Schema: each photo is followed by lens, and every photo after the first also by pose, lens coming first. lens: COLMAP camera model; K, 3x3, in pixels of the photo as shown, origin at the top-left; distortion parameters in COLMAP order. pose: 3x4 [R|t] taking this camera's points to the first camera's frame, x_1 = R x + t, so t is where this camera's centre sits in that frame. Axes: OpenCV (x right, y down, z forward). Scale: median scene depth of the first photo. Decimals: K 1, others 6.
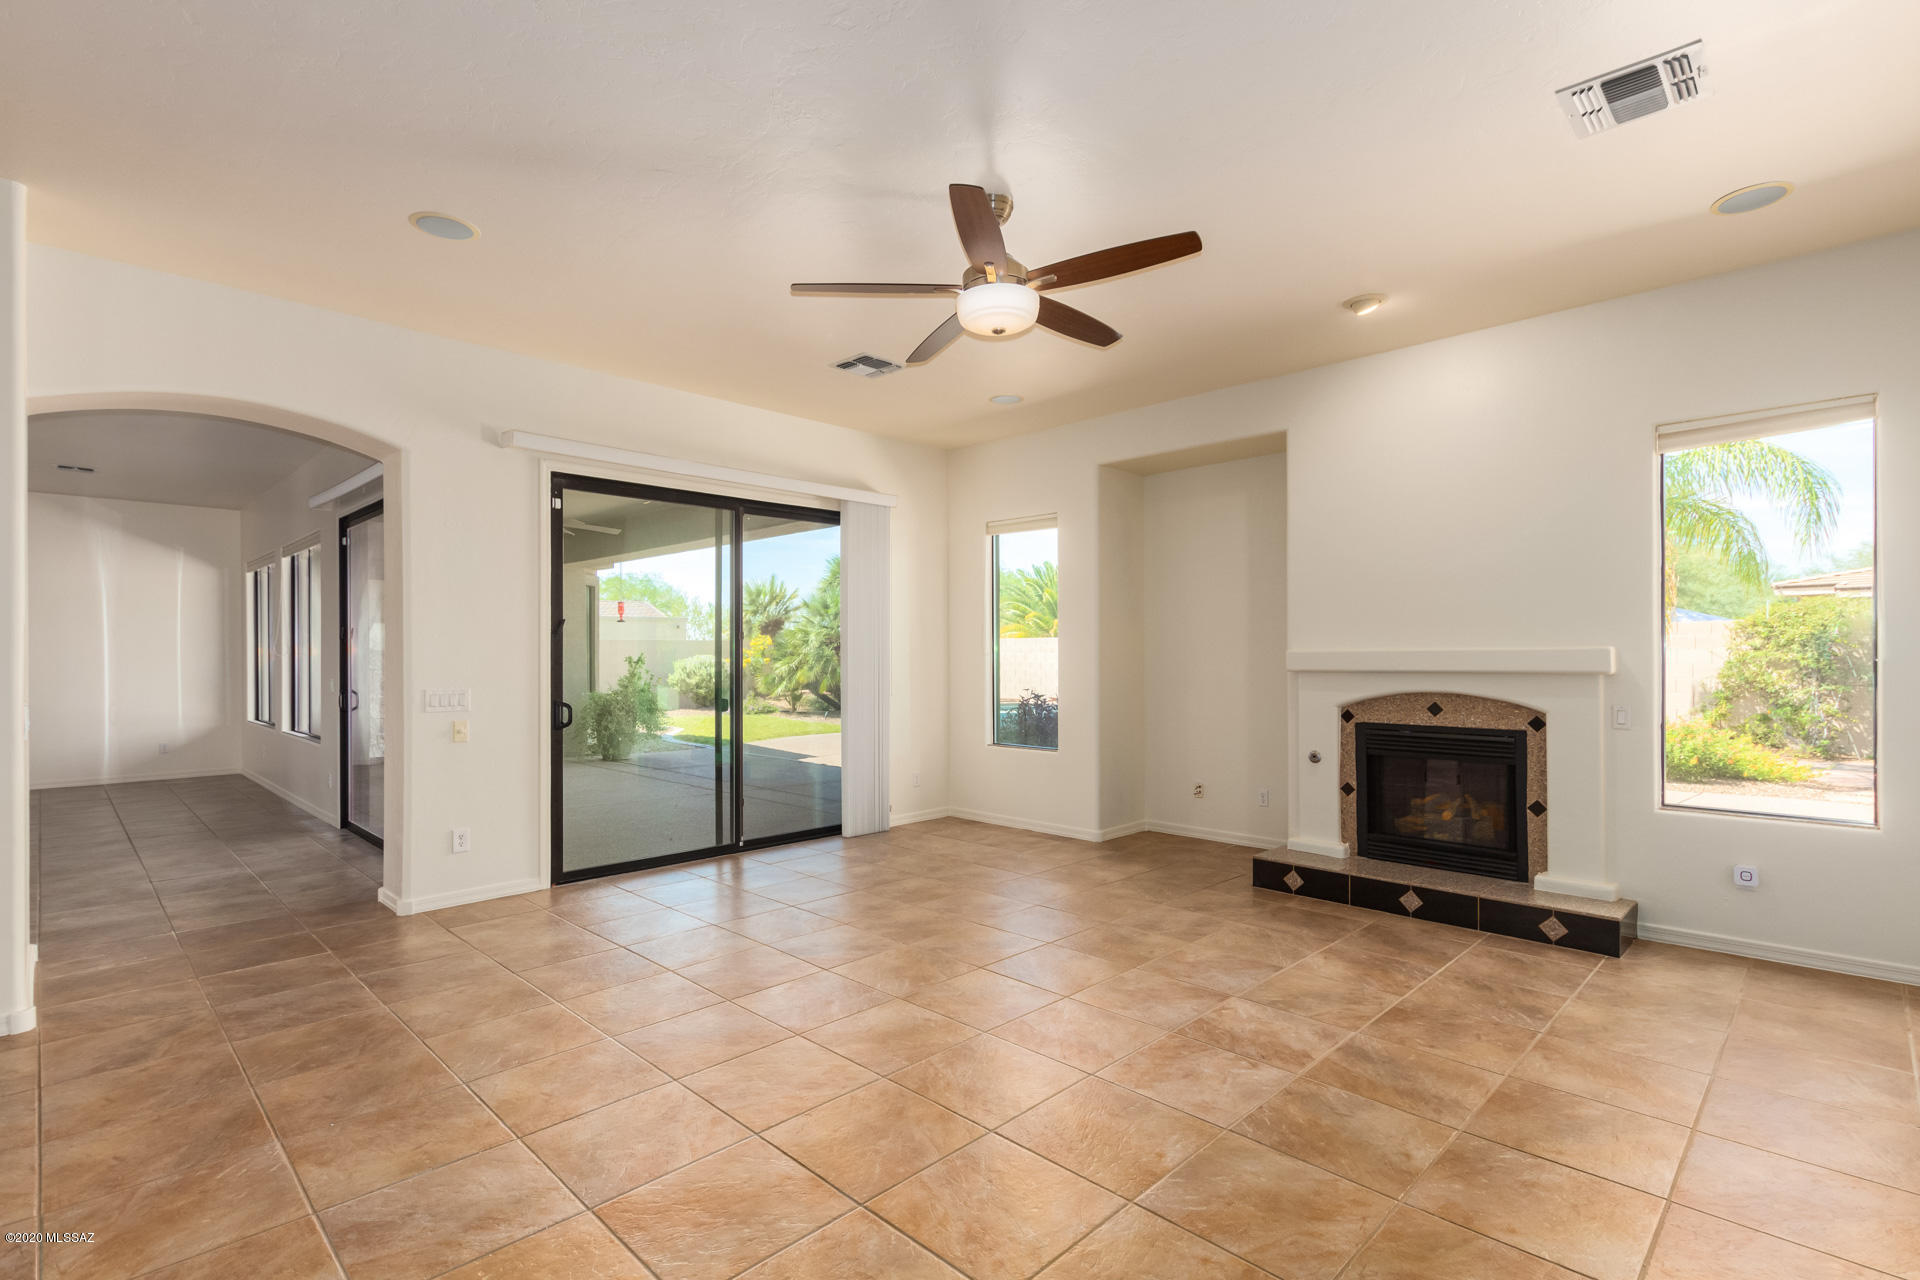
lens RADIAL K [[912.6, 0, 962.2], [0, 912.6, 654.2], [0, 0, 1]] dist [0.015938, -0.004170]
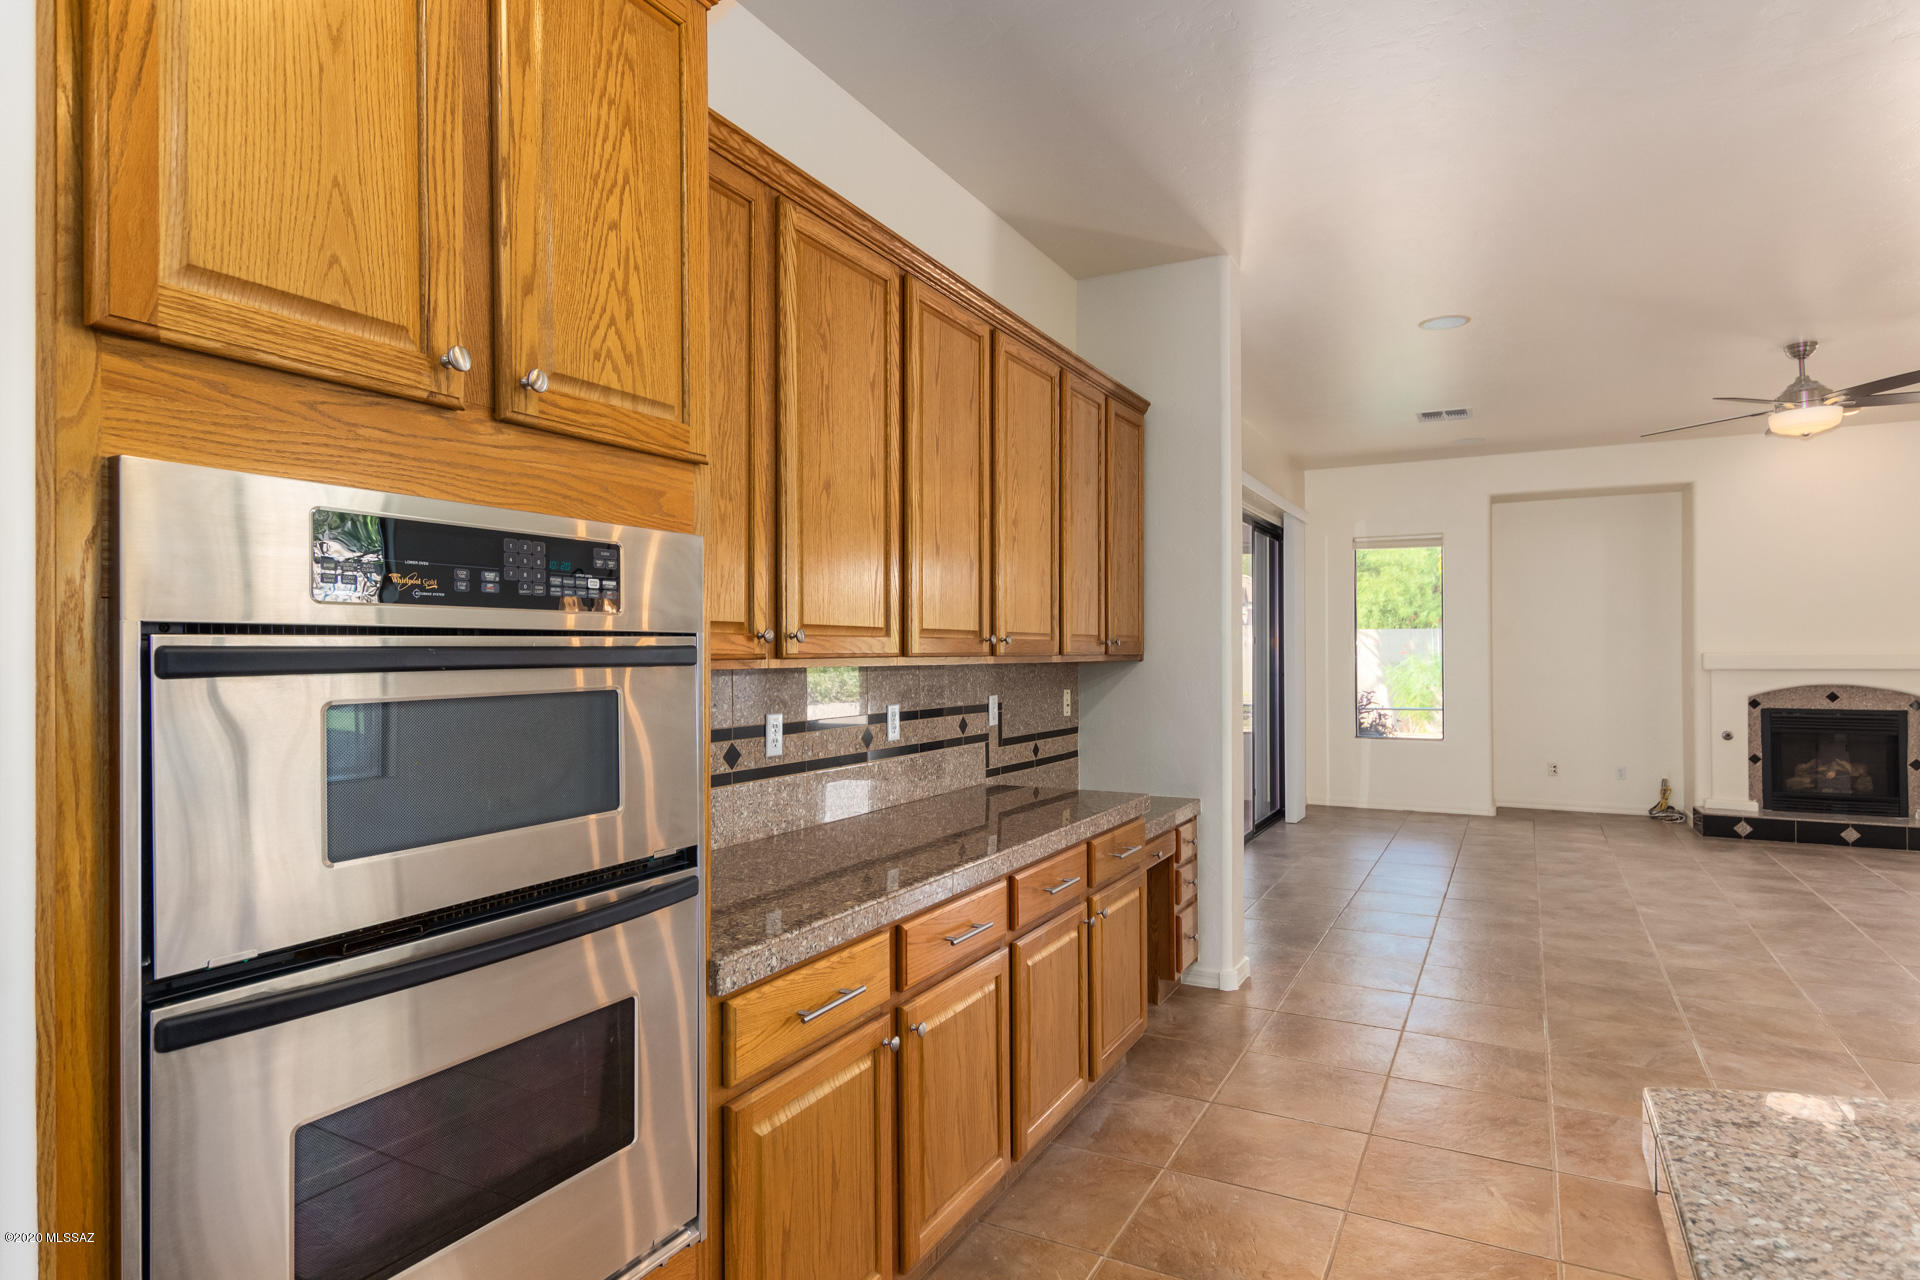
lens RADIAL K [[1048.4, 0, 963.0], [0, 1048.4, 644.9], [0, 0, 1]] dist [0.002270, 0.000437]
pose [[0.959161, 0.001097, 0.282859, -1.173642], [0.001148, 0.999969, -0.007770, -0.007847], [-0.282858, 0.007777, 0.959130, -0.143407]]
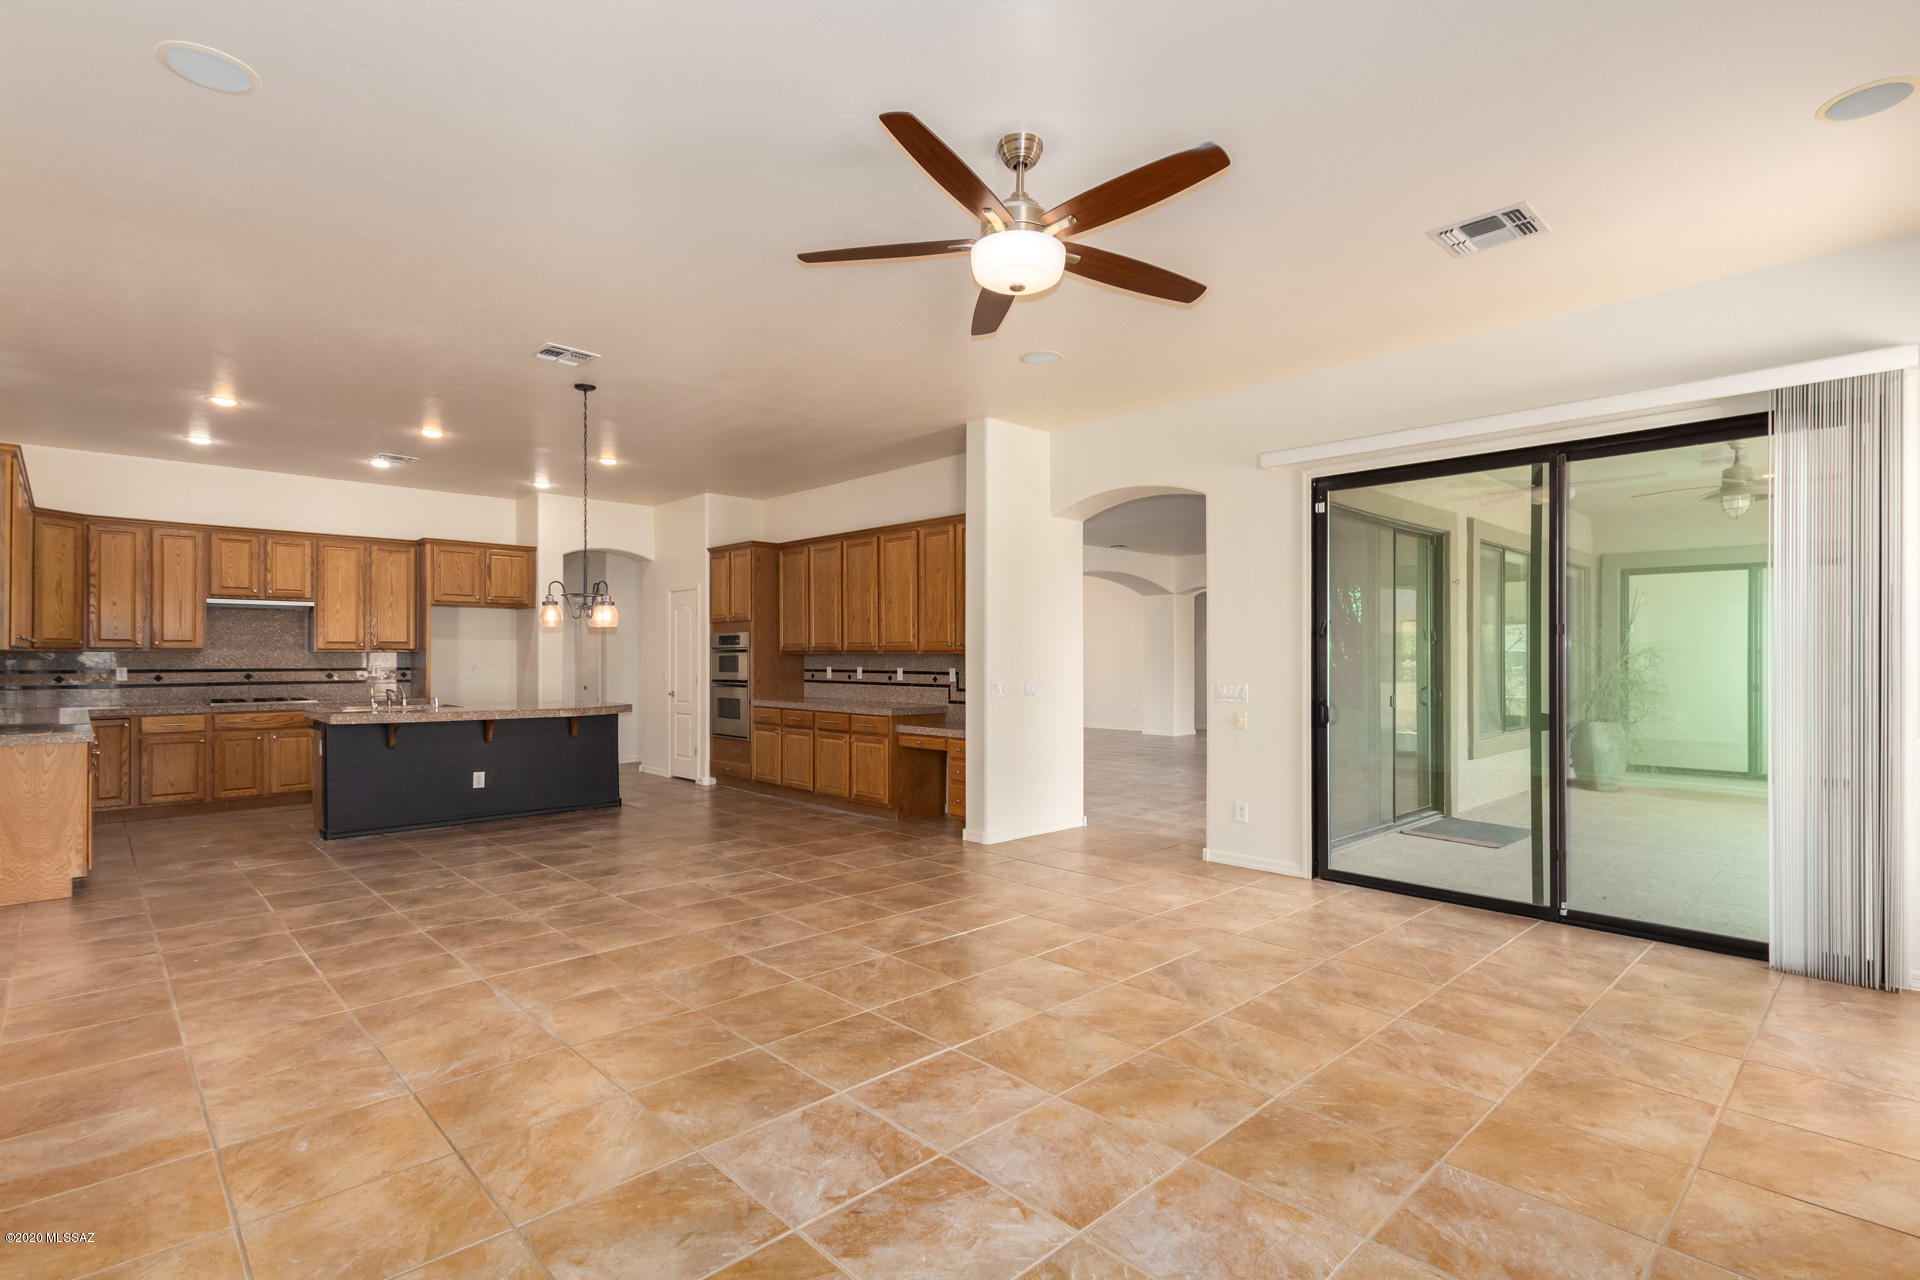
lens RADIAL K [[912.6, 0, 966.4], [0, 912.6, 652.8], [0, 0, 1]] dist [0.015938, -0.004170]
pose [[-0.029027, -0.001663, -0.999577, 0.640510], [-0.000255, 0.999999, -0.001656, -0.000207], [0.999579, 0.000206, -0.029028, 0.676261]]
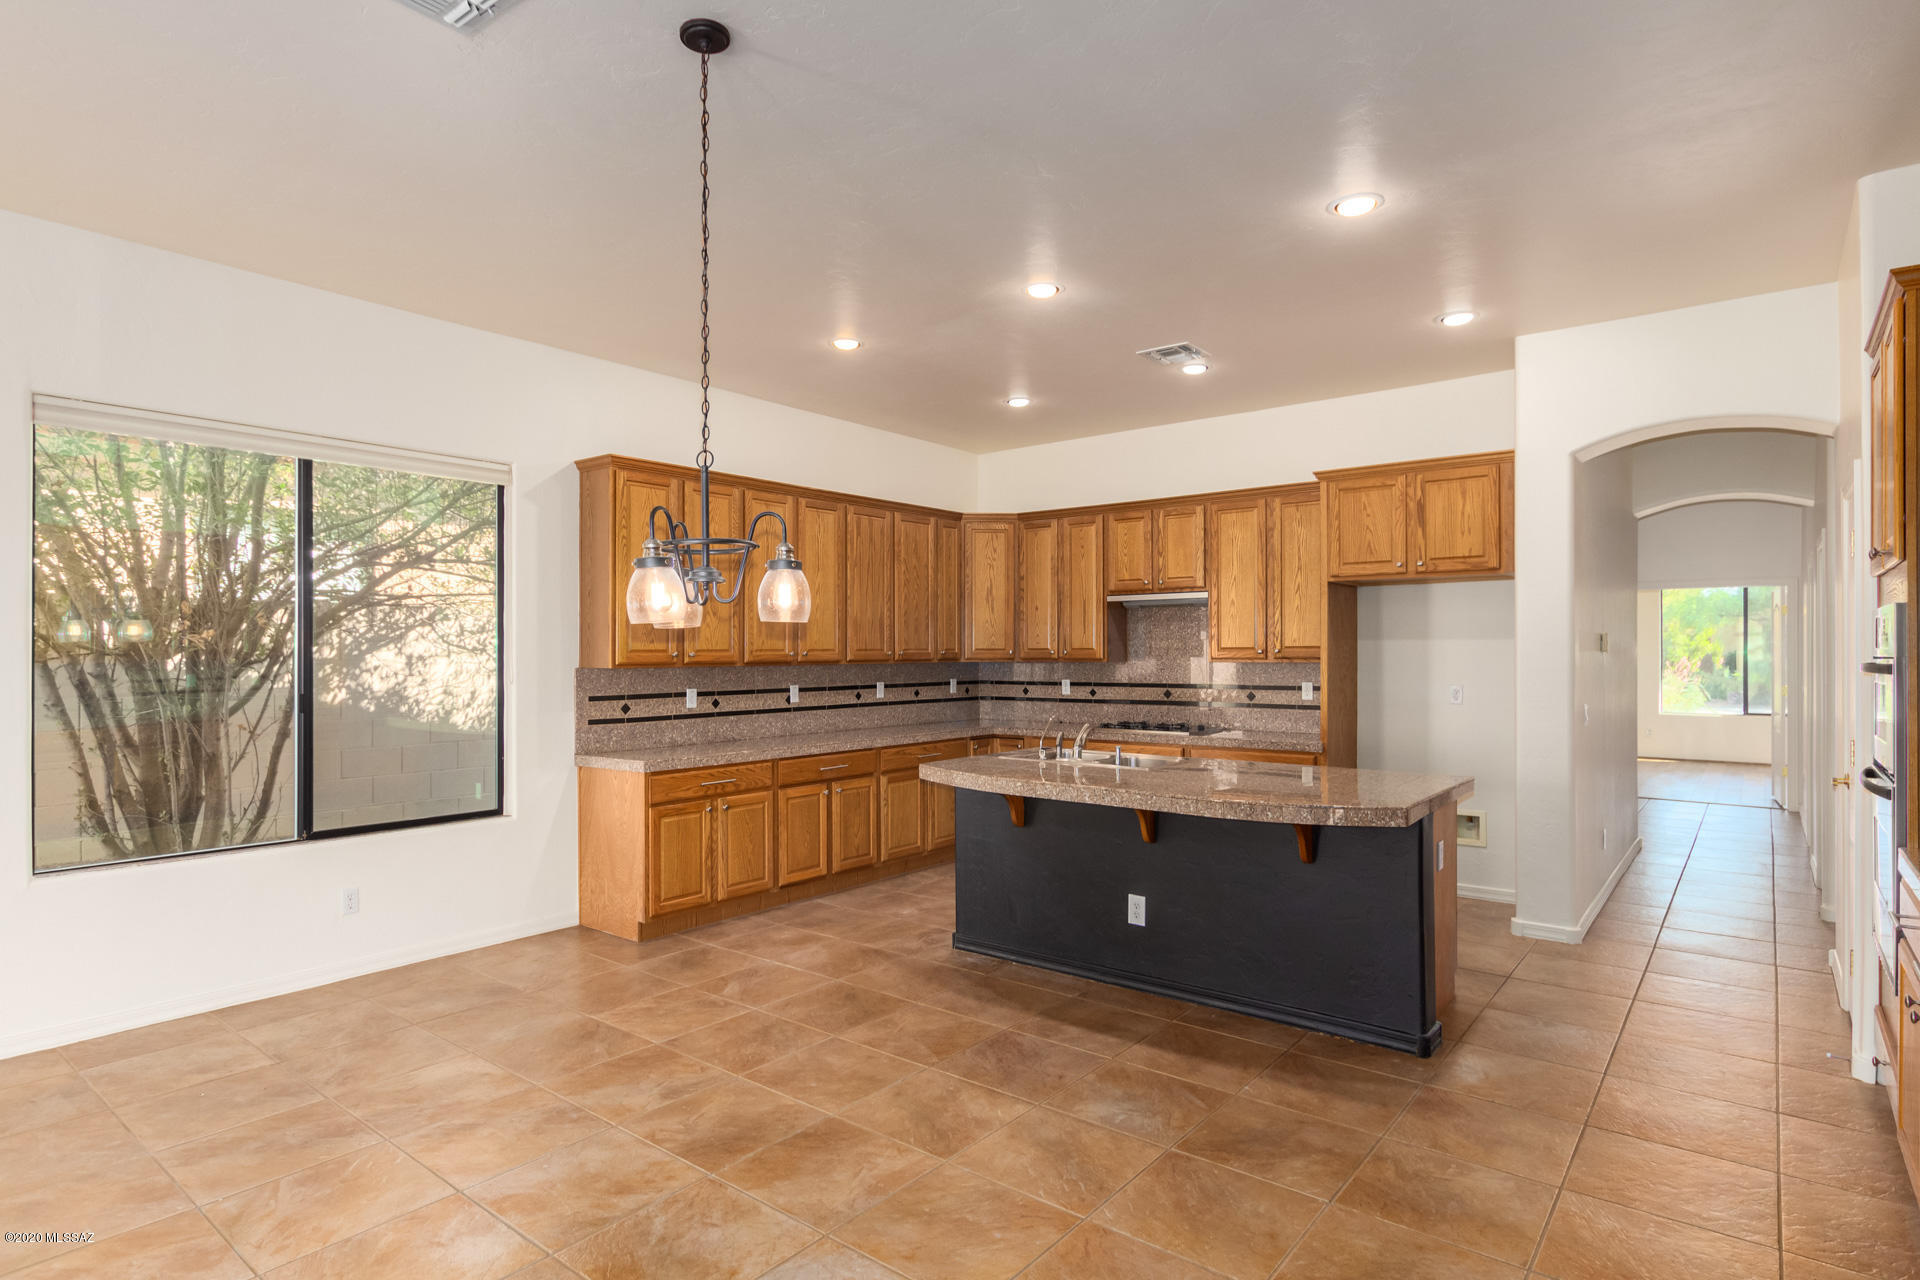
lens RADIAL K [[1006.5, 0, 966.0], [0, 1006.5, 647.1], [0, 0, 1]] dist [0.002232, 0.000143]
pose [[-0.994598, 0.004849, -0.103684, -0.590578], [0.005443, 0.999970, -0.005447, -0.019401], [0.103655, -0.005982, -0.994595, 0.691972]]
